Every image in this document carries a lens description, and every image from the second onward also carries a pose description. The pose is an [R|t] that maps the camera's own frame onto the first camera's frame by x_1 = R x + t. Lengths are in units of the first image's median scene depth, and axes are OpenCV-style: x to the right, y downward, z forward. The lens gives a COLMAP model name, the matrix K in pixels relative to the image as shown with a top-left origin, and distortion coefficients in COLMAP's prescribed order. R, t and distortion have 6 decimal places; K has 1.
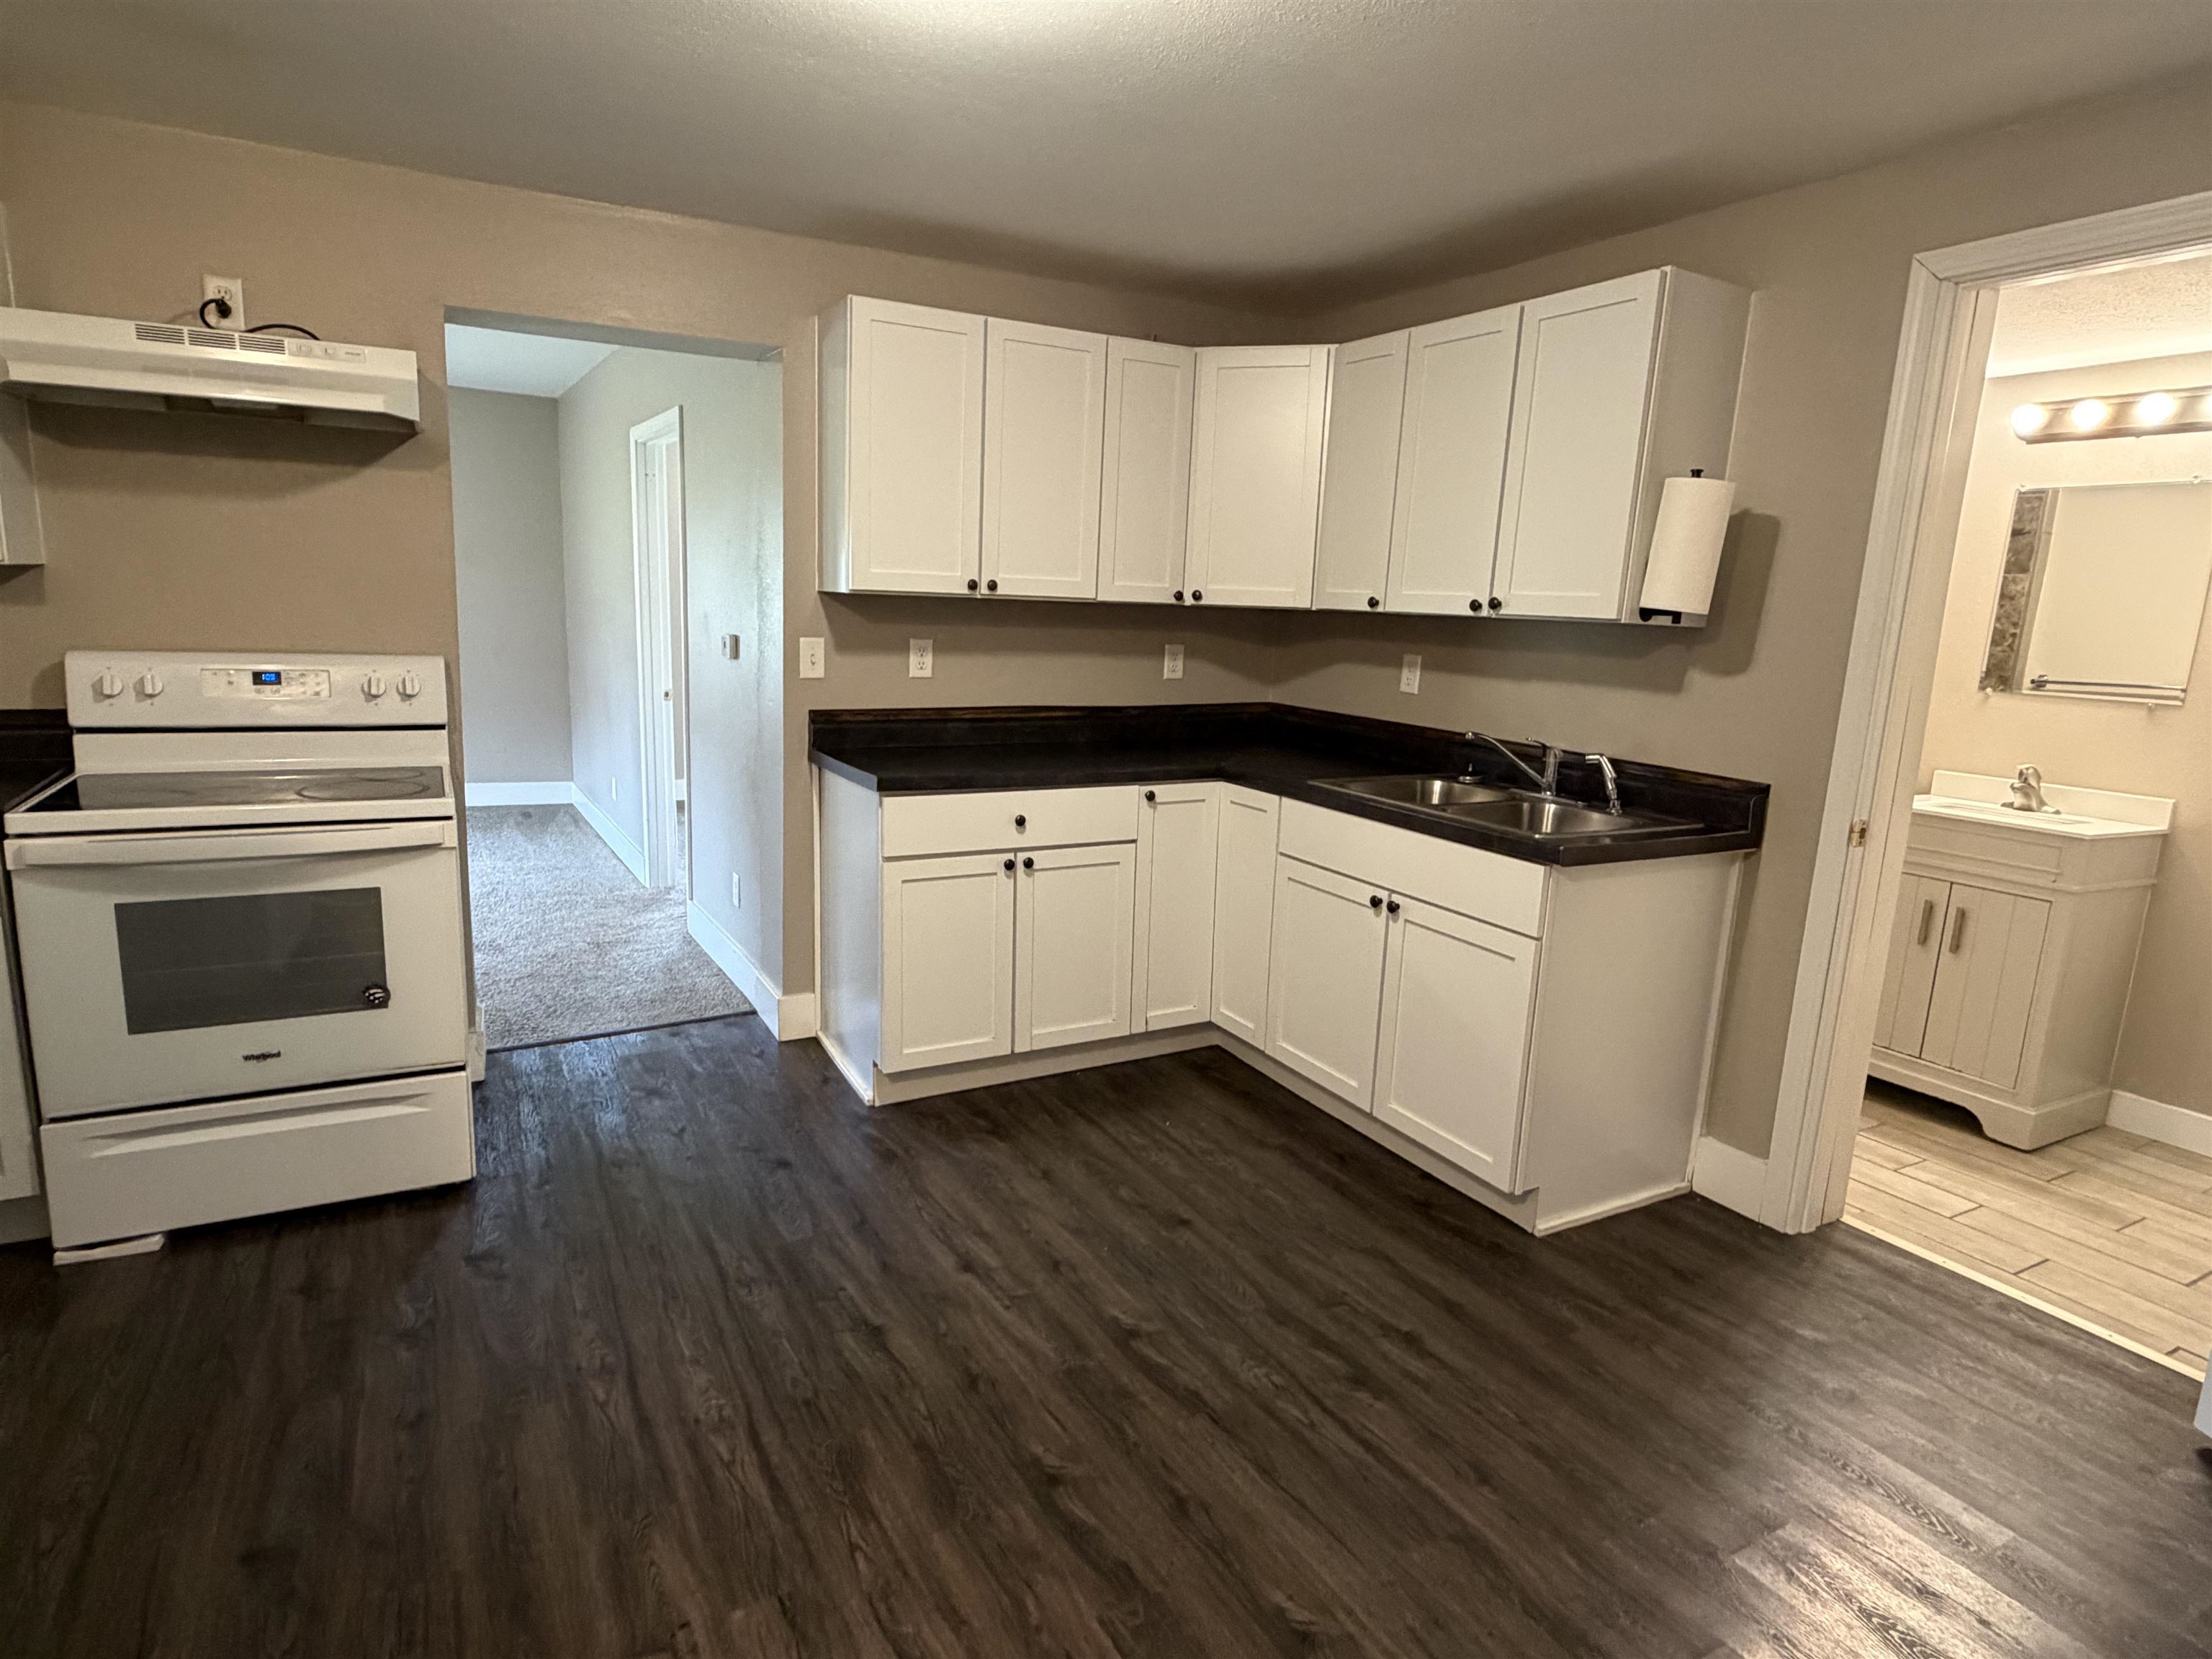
lens RADIAL K [[1214.4, 0, 1100.4], [0, 1214.4, 839.3], [0, 0, 1]] dist [0.005207, 0.001719]
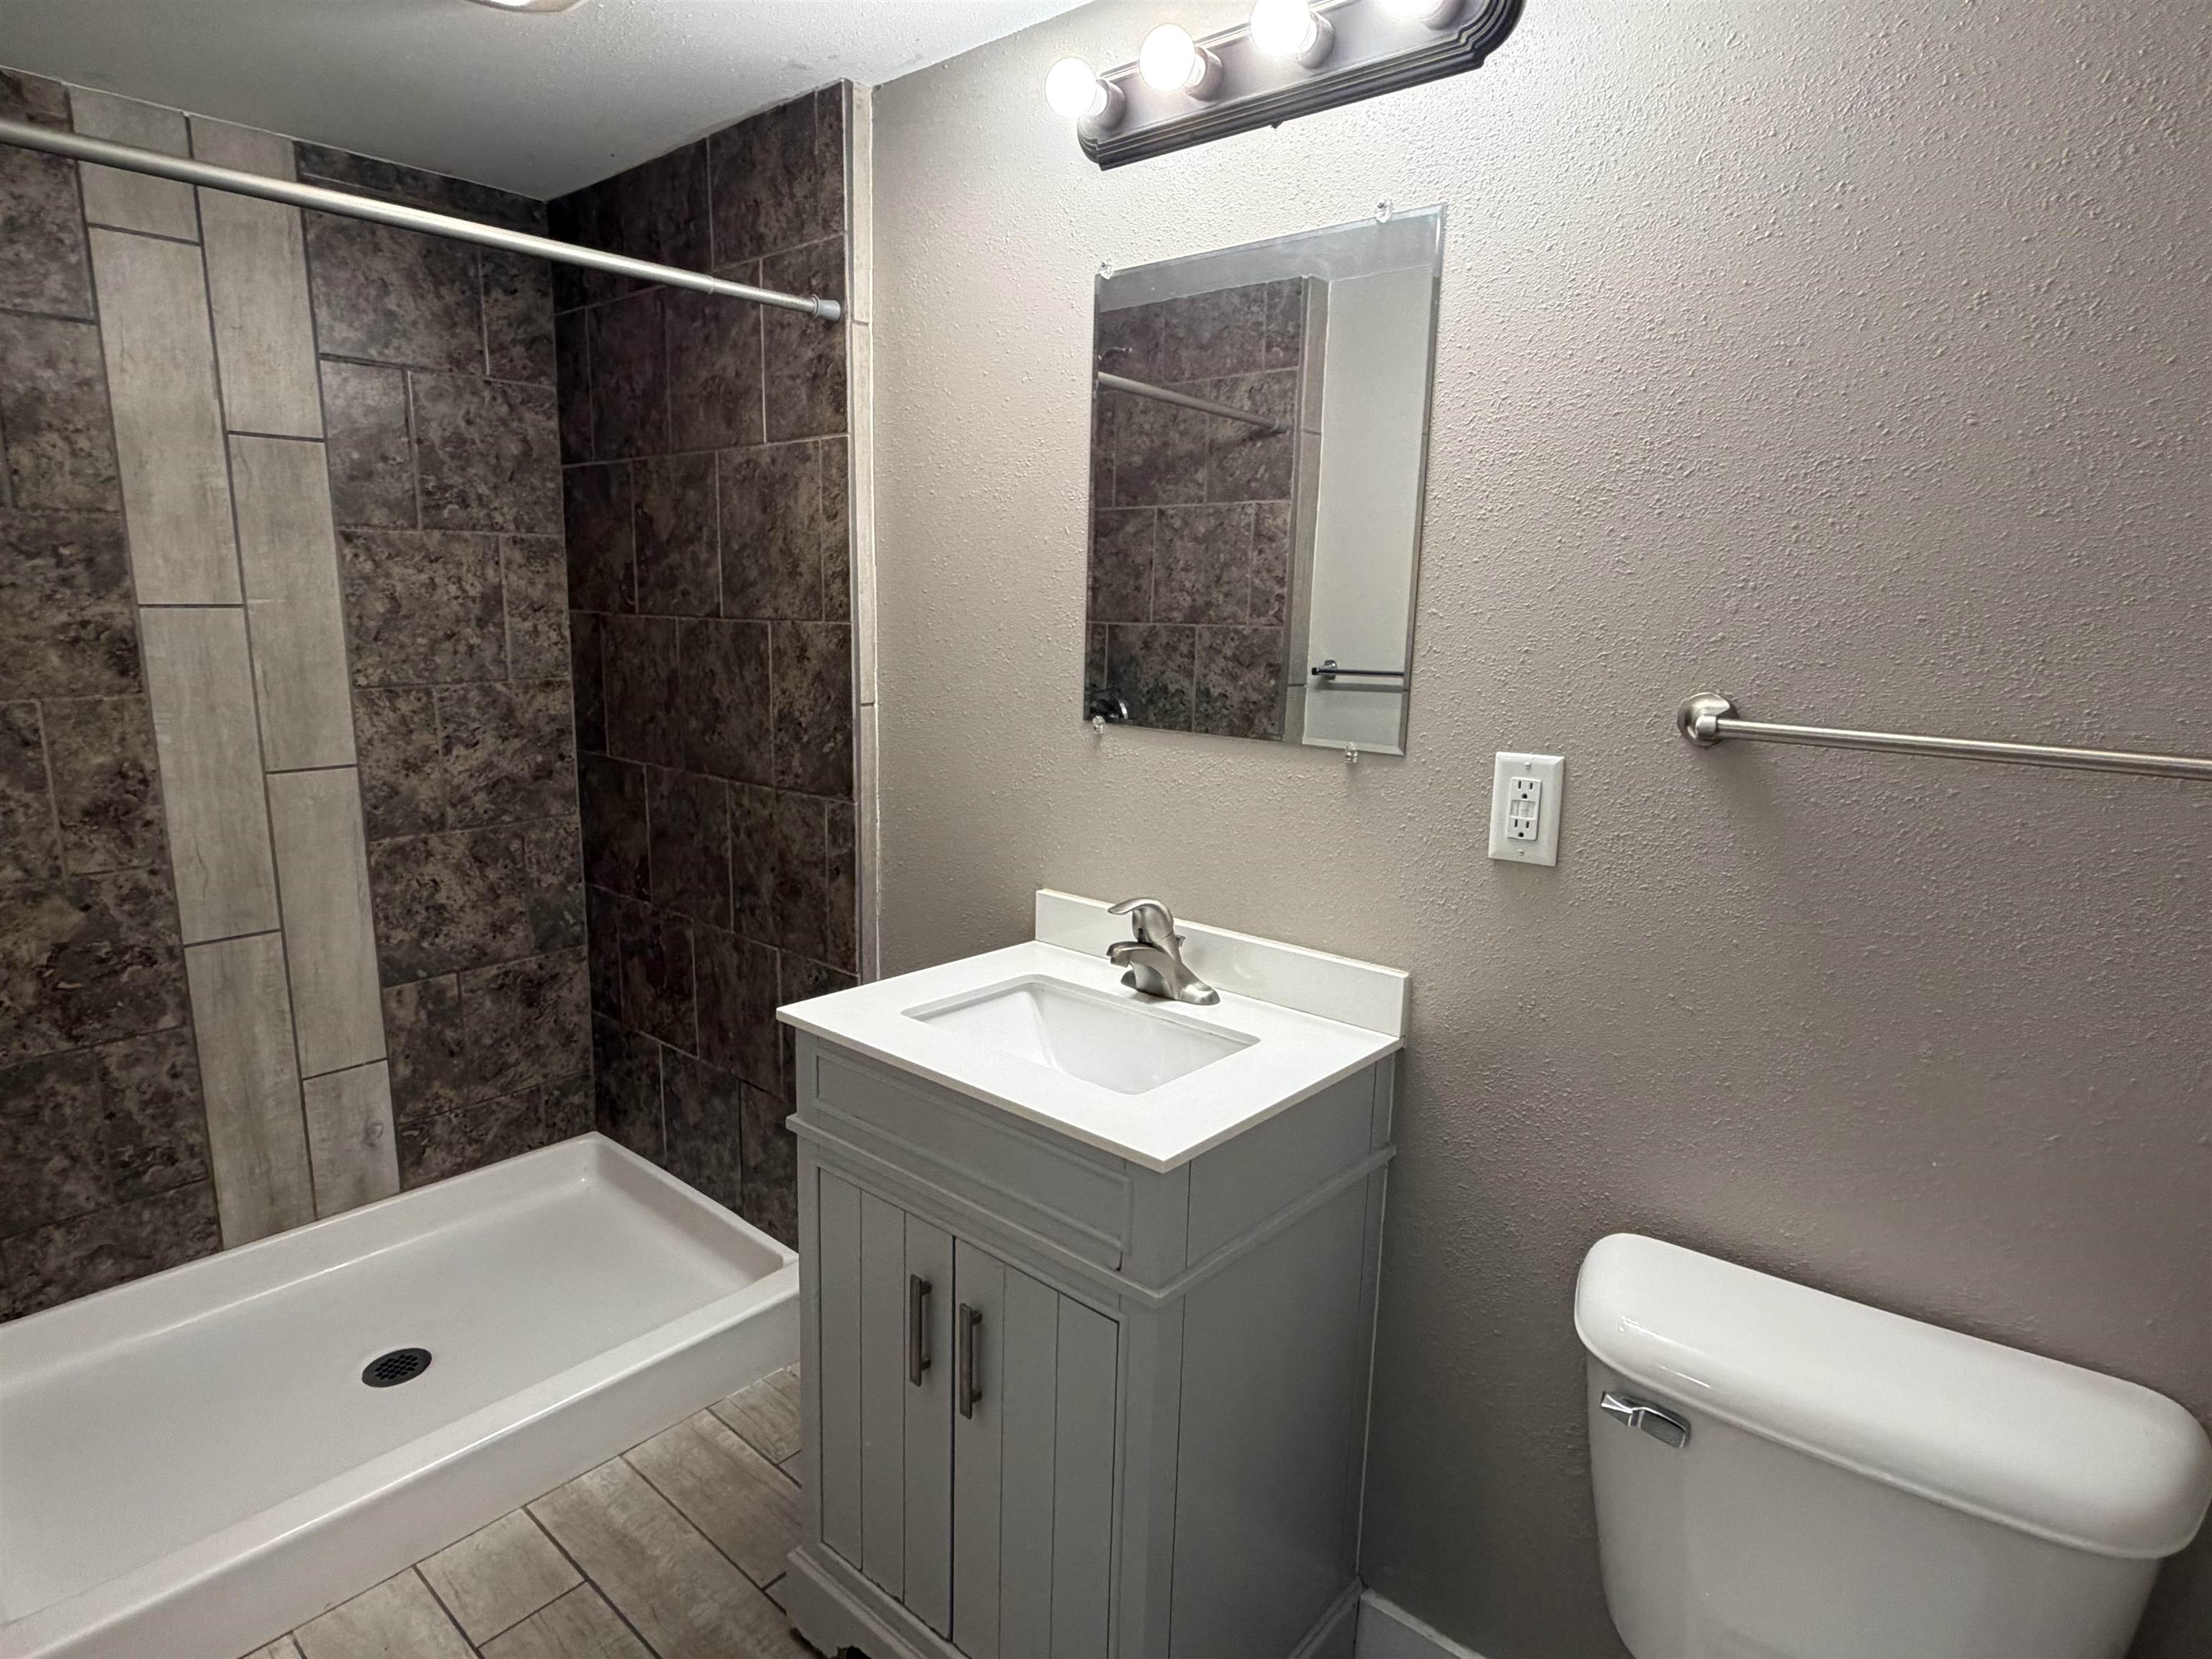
lens RADIAL K [[1214.4, 0, 1110.0], [0, 1214.4, 826.6], [0, 0, 1]] dist [0.005207, 0.001719]
pose [[0.941987, -0.082325, 0.325397, 0.870128], [0.079416, 0.996594, 0.022235, -0.137947], [-0.326119, 0.004896, 0.945316, 0.845313]]
